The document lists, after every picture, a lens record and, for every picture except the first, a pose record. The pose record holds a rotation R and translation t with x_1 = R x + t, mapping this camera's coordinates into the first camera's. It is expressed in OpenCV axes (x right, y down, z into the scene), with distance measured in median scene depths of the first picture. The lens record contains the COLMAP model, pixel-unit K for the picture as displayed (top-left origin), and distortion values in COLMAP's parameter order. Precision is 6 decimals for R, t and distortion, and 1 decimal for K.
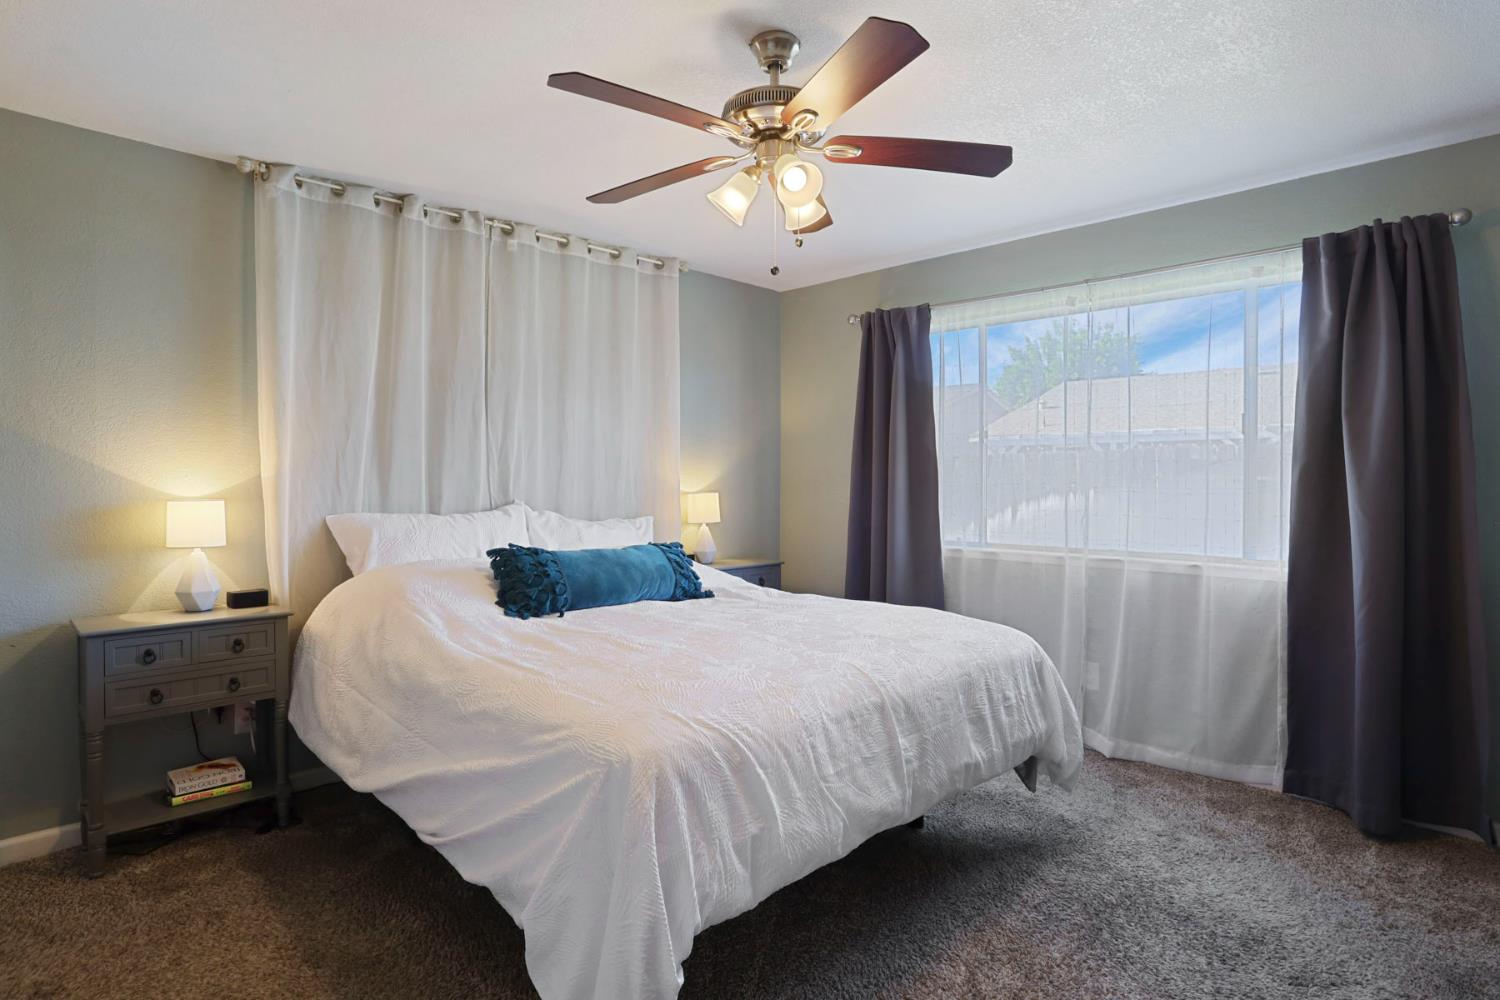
lens RADIAL K [[838.3, 0, 747.5], [0, 838.3, 476.8], [0, 0, 1]] dist [-0.067899, 0.039766]
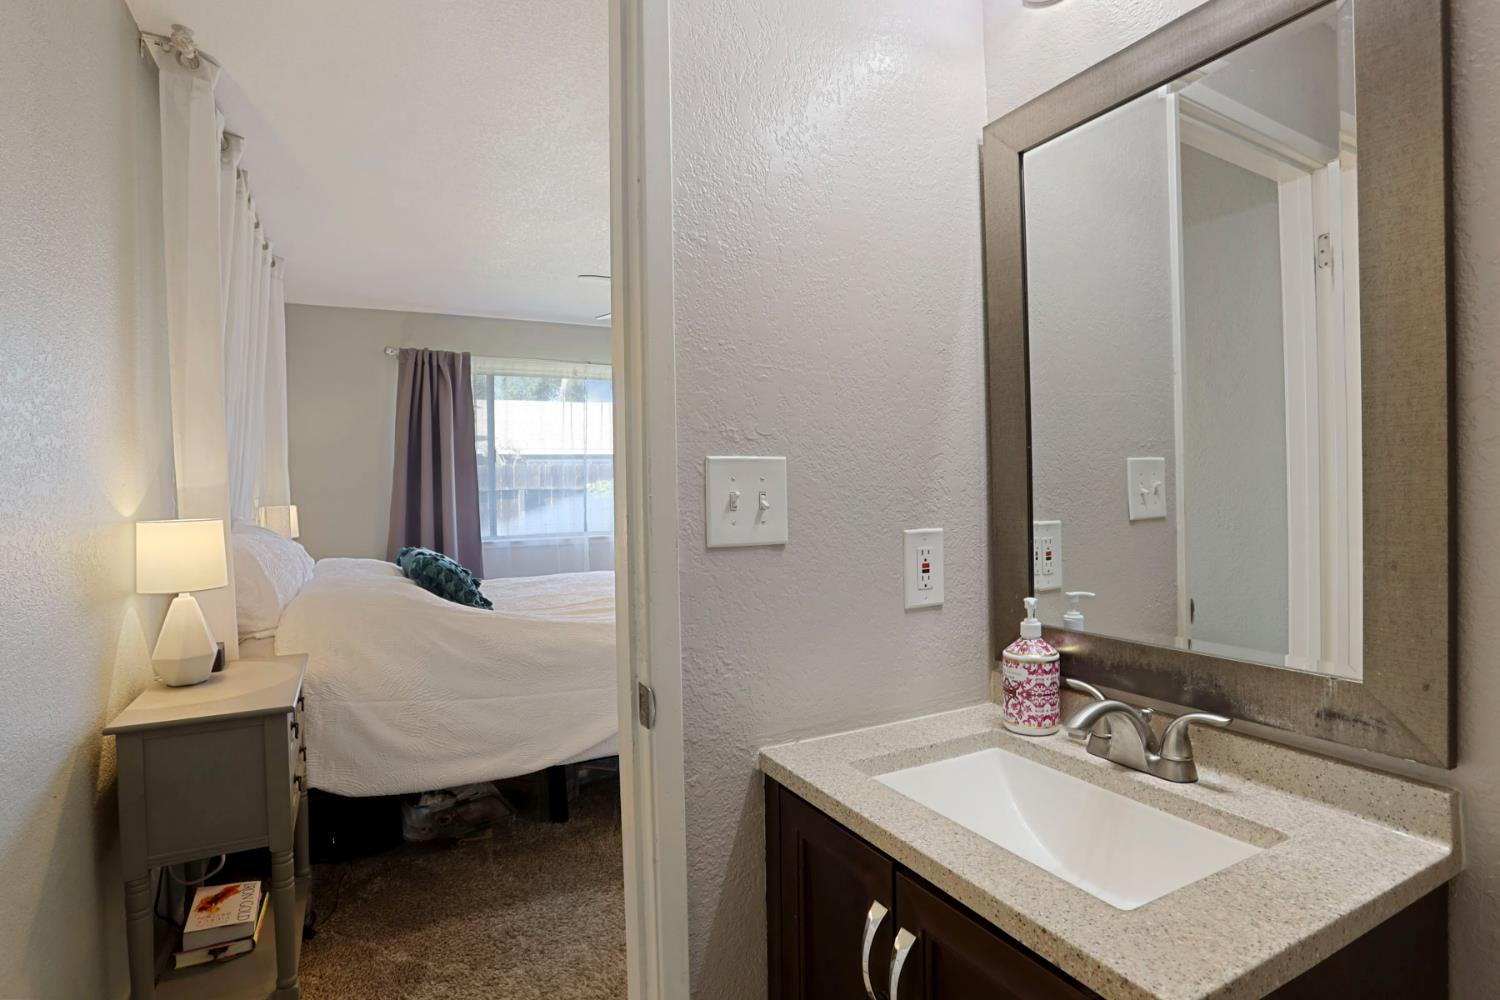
lens RADIAL K [[739.0, 0, 745.1], [0, 739.0, 475.2], [0, 0, 1]] dist [-0.076084, 0.034237]
pose [[0.283249, -0.001862, 0.959044, -0.871011], [0.018767, 0.999817, -0.003601, -0.002490], [-0.958863, 0.019018, 0.283233, 0.295704]]
